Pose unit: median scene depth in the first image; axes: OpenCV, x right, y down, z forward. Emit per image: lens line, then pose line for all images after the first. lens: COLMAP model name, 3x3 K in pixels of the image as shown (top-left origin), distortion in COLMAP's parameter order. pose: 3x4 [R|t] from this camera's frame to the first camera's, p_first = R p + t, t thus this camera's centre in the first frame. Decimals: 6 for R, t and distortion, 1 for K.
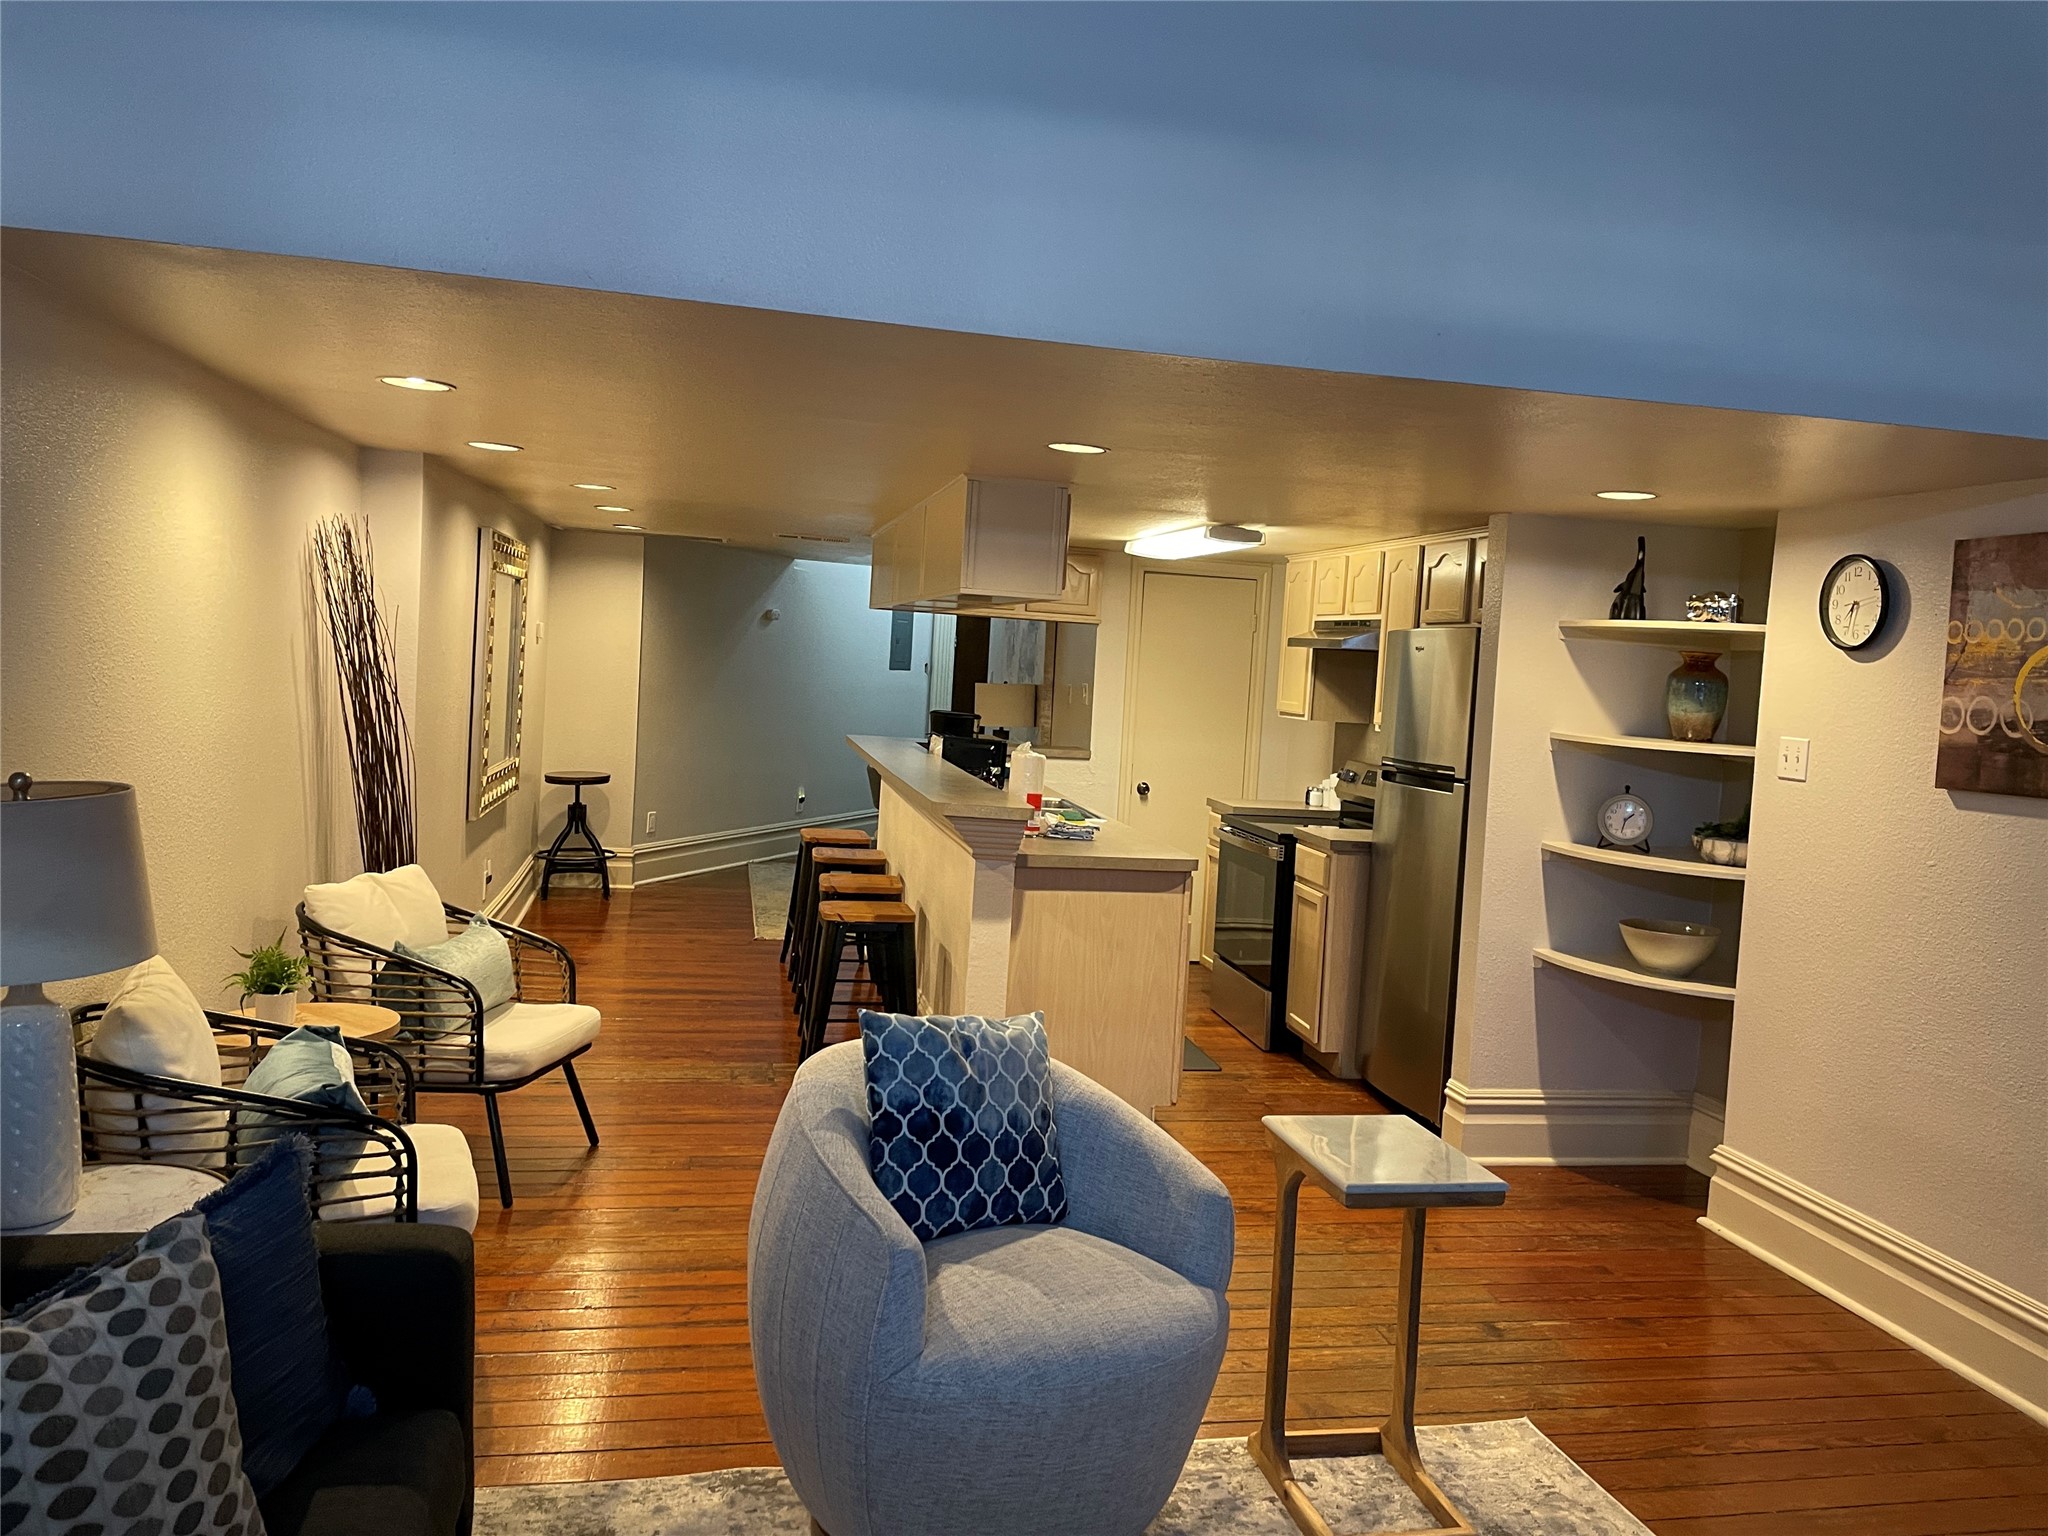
lens RADIAL K [[1570.9, 0, 1031.2], [0, 1570.9, 765.6], [0, 0, 1]] dist [0.030642, 0.000438]
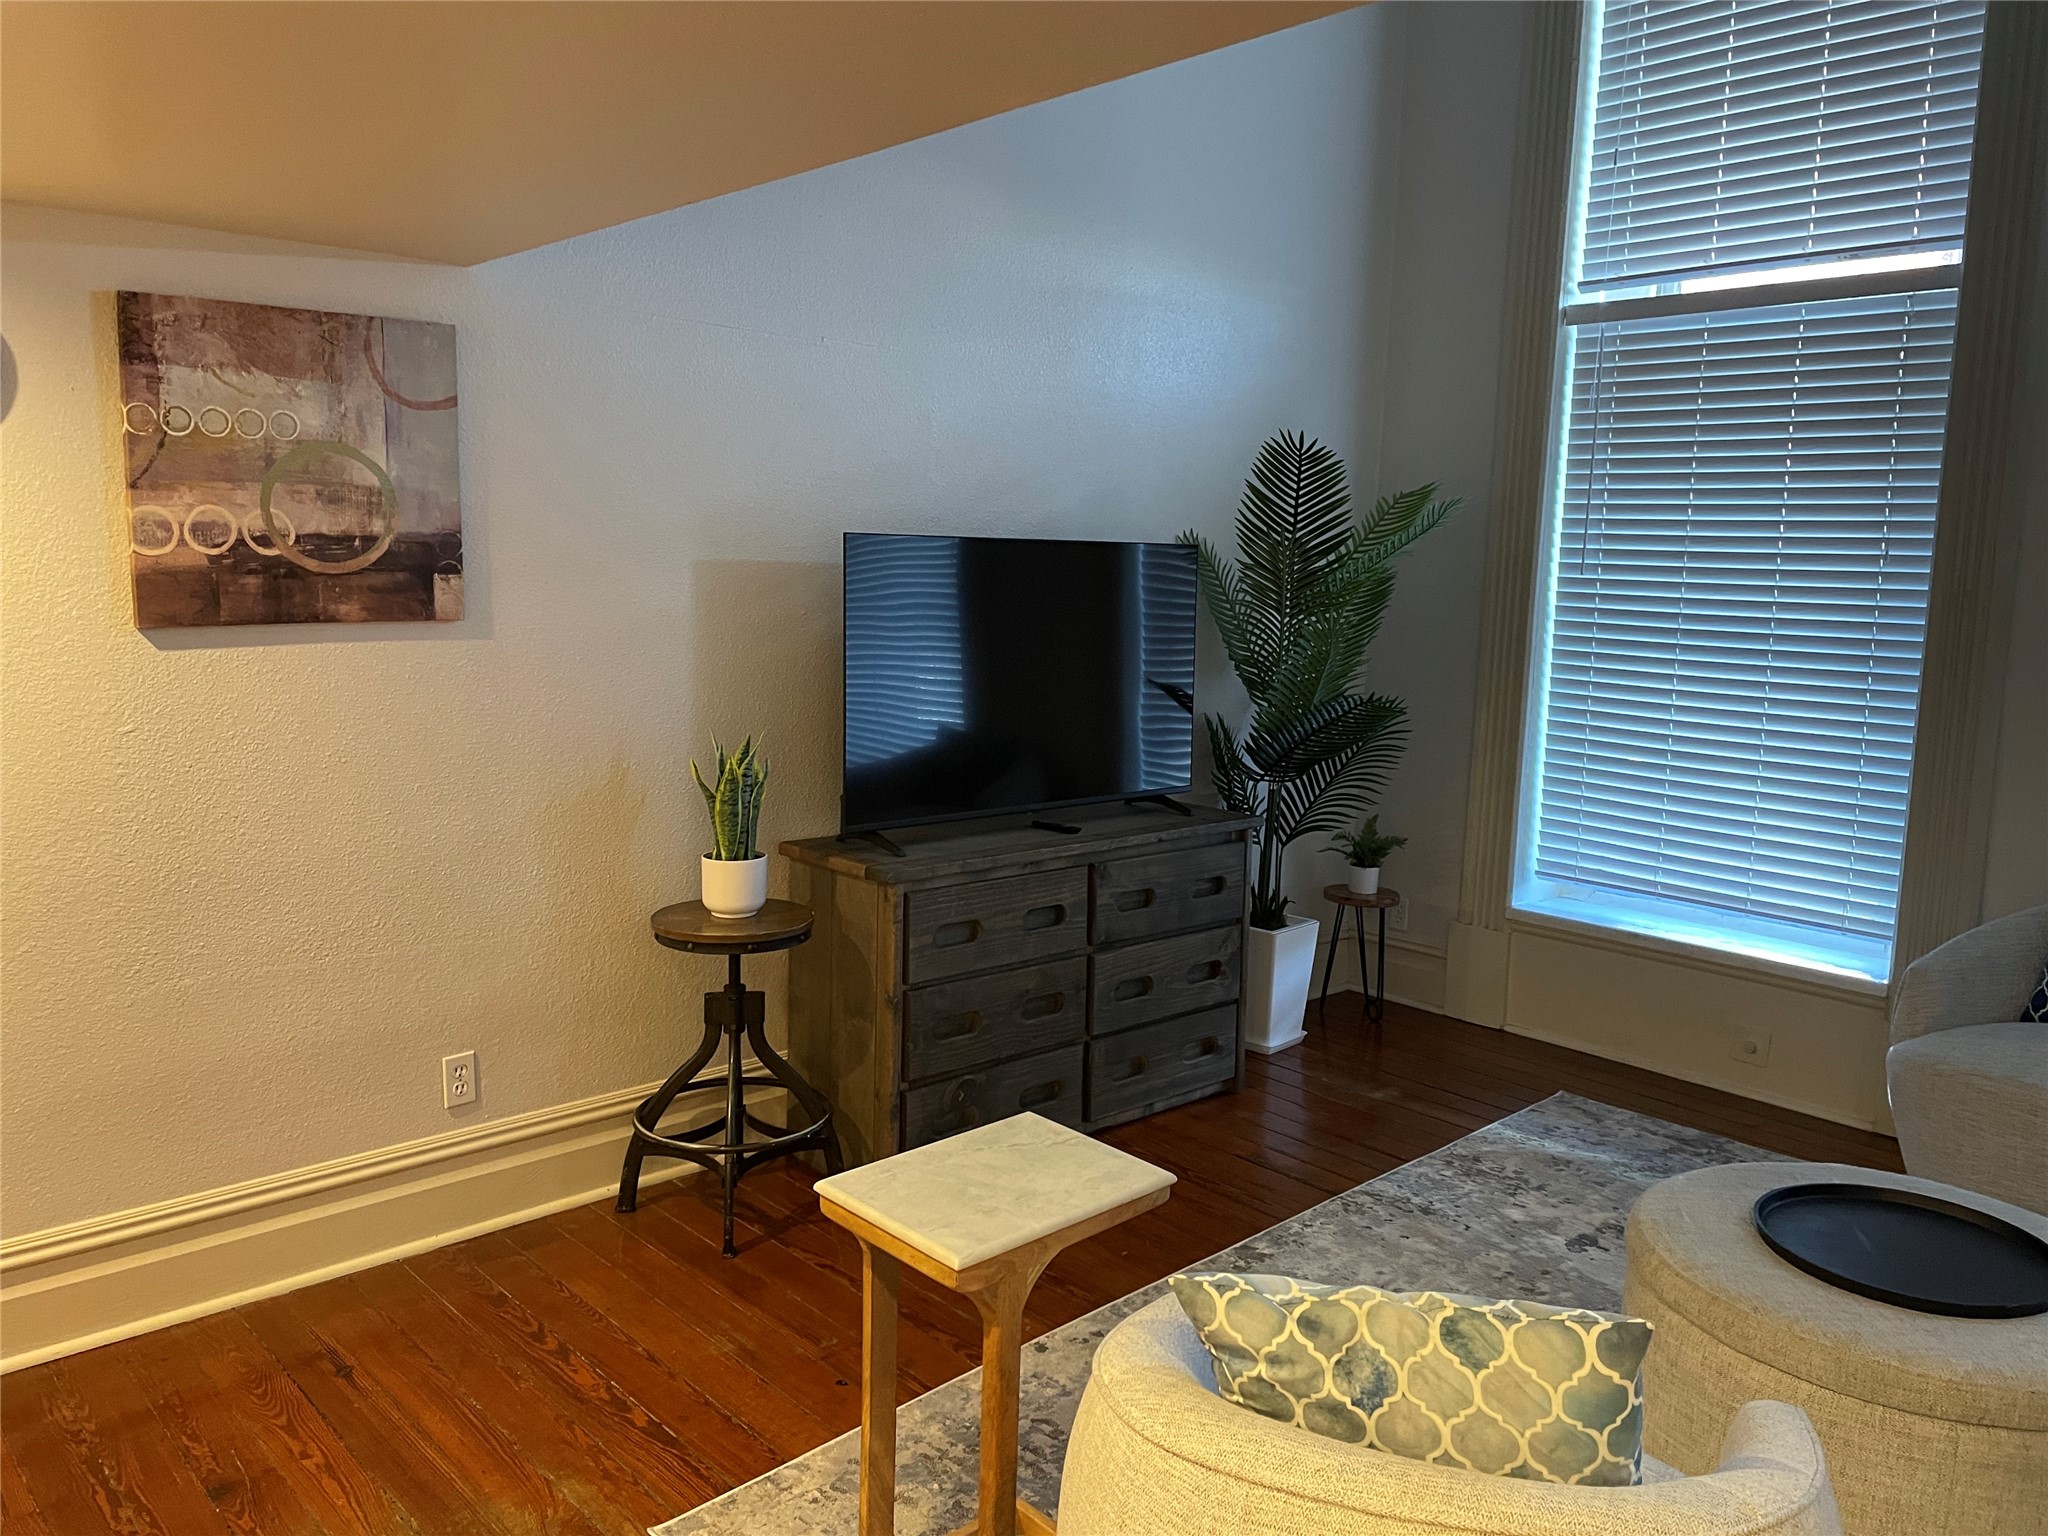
lens RADIAL K [[1570.9, 0, 1025.8], [0, 1570.9, 766.5], [0, 0, 1]] dist [0.030642, 0.000438]
pose [[-0.508200, -0.190232, 0.839967, -0.291974], [0.008956, 0.974081, 0.226024, -0.089385], [-0.861193, 0.122388, -0.493324, 1.026782]]
